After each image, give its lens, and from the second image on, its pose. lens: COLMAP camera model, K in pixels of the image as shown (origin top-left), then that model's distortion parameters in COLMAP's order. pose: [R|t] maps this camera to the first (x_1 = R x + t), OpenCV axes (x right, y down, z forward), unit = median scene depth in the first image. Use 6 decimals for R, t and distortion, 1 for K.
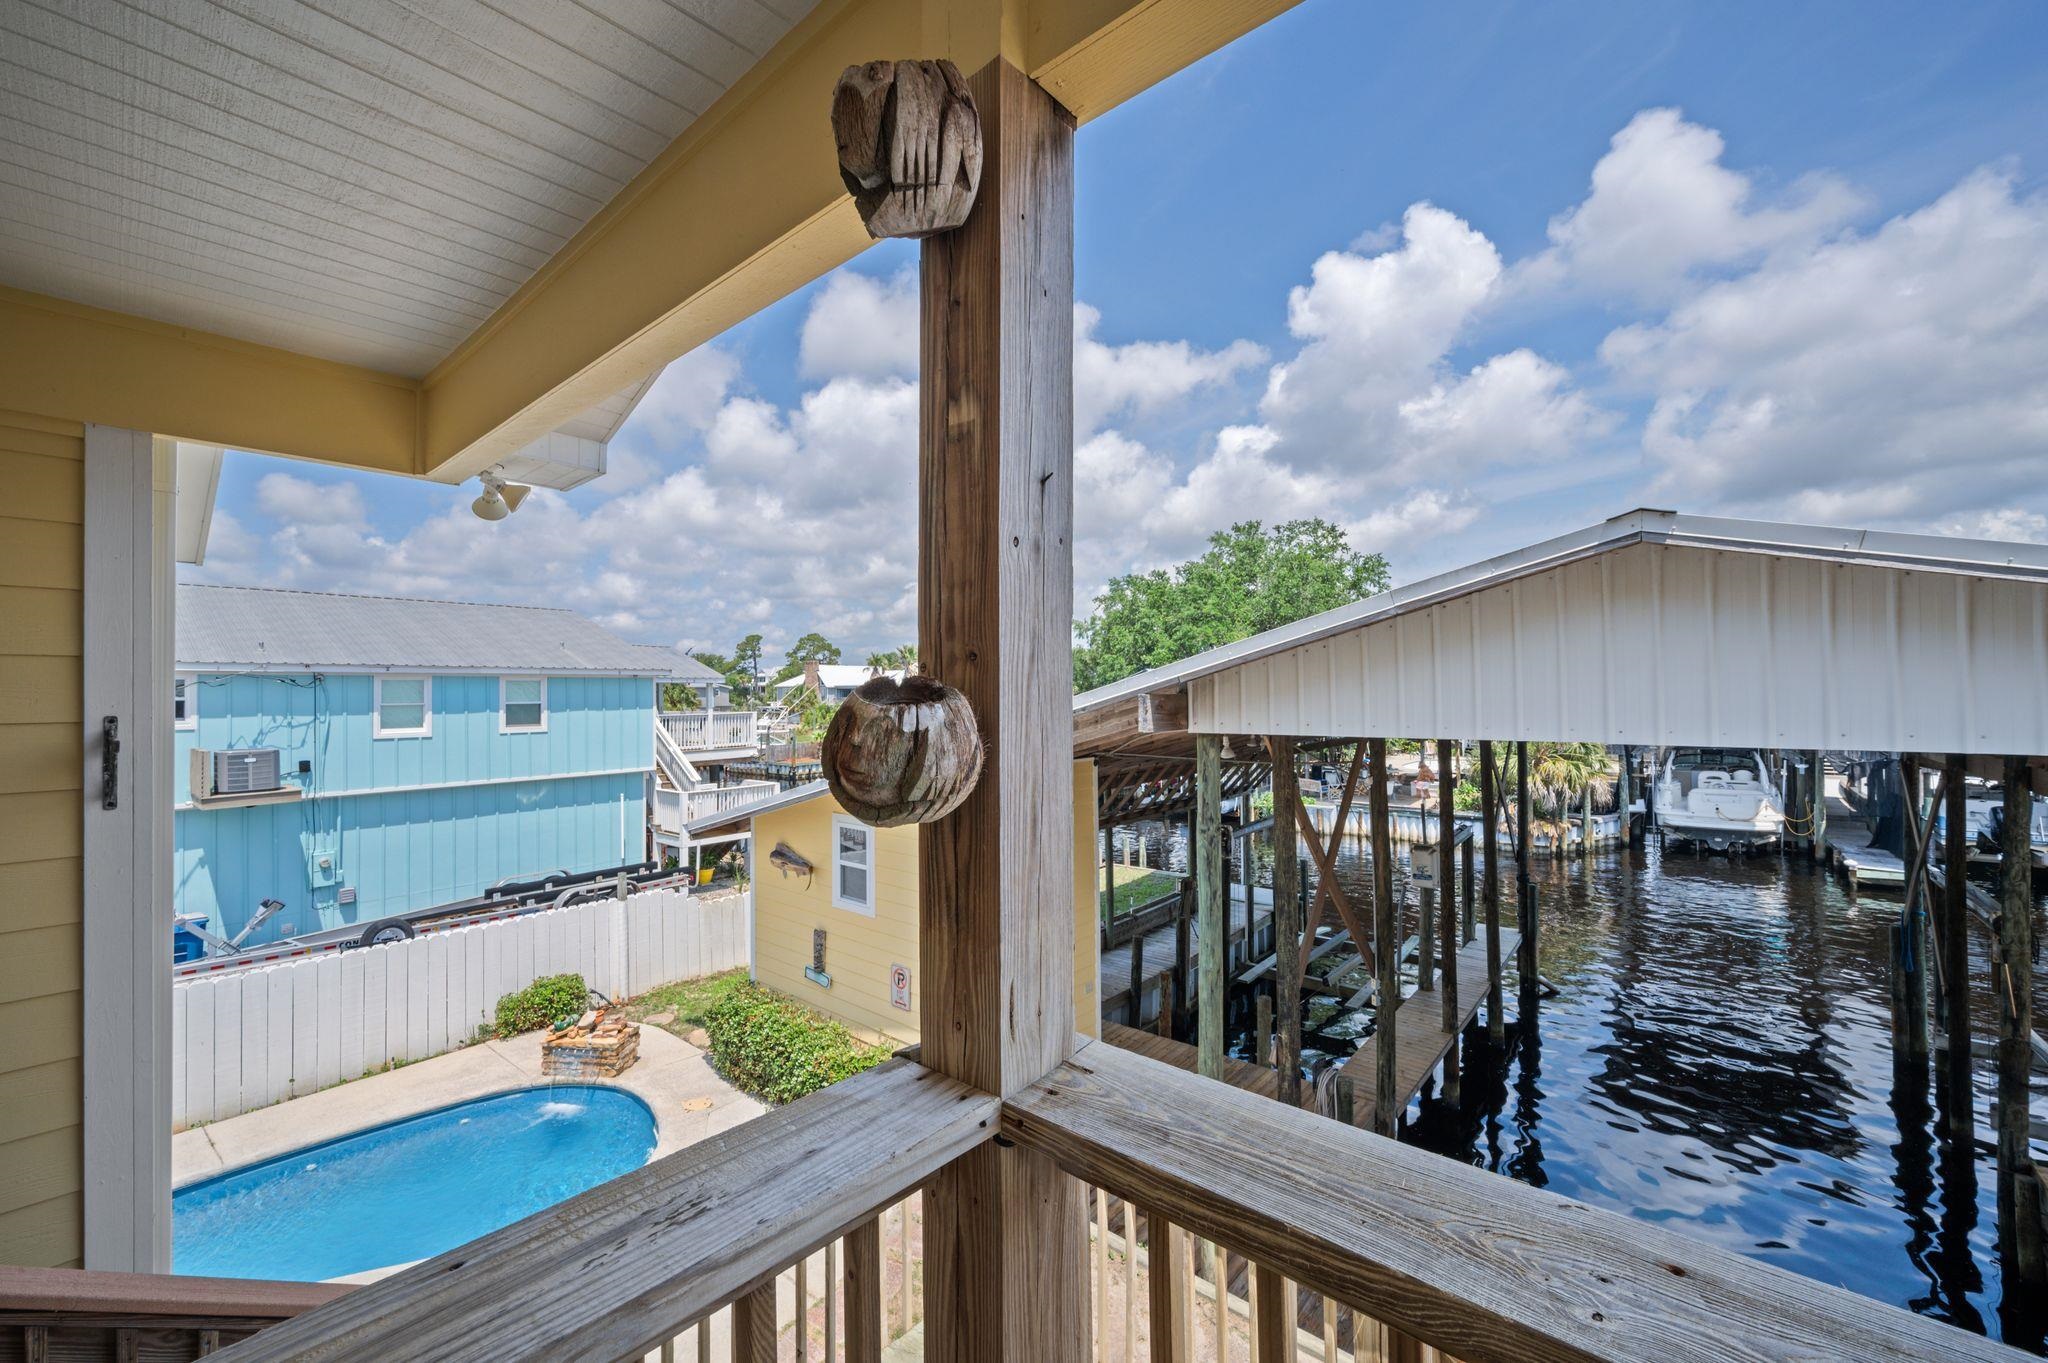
lens RADIAL K [[811.3, 0, 1028.5], [0, 811.3, 696.3], [0, 0, 1]] dist [-0.000016, -0.000029]
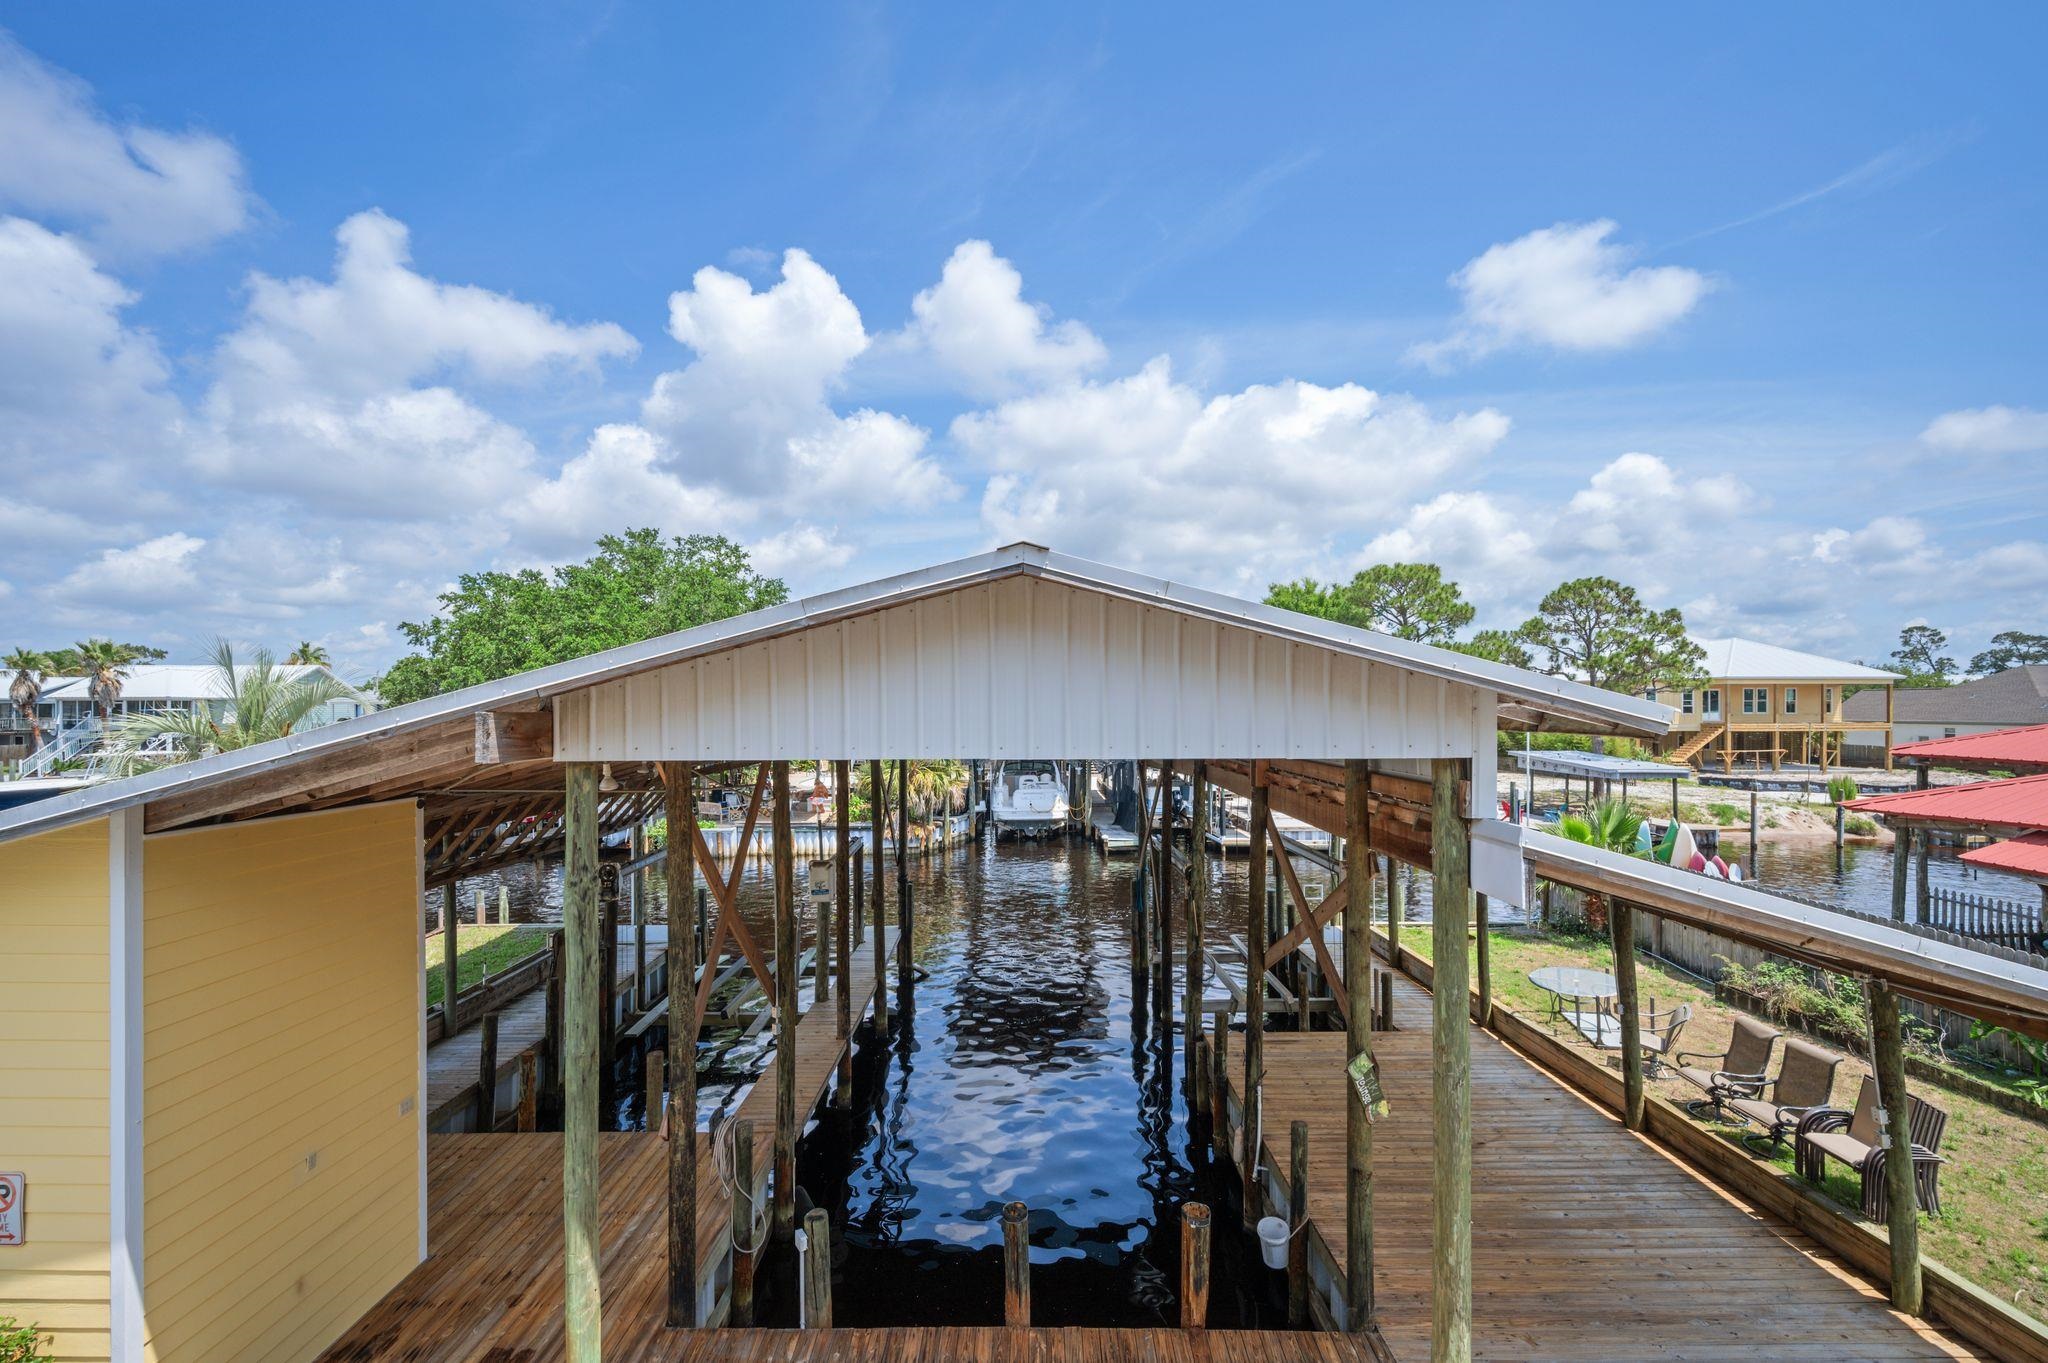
lens RADIAL K [[750.0, 0, 1014.4], [0, 750.0, 702.6], [0, 0, 1]] dist [0.000969, -0.000025]
pose [[0.752994, 0.014925, 0.657858, 0.036548], [-0.001095, 0.999770, -0.021428, 0.001819], [-0.658027, 0.015415, 0.752837, 0.104005]]
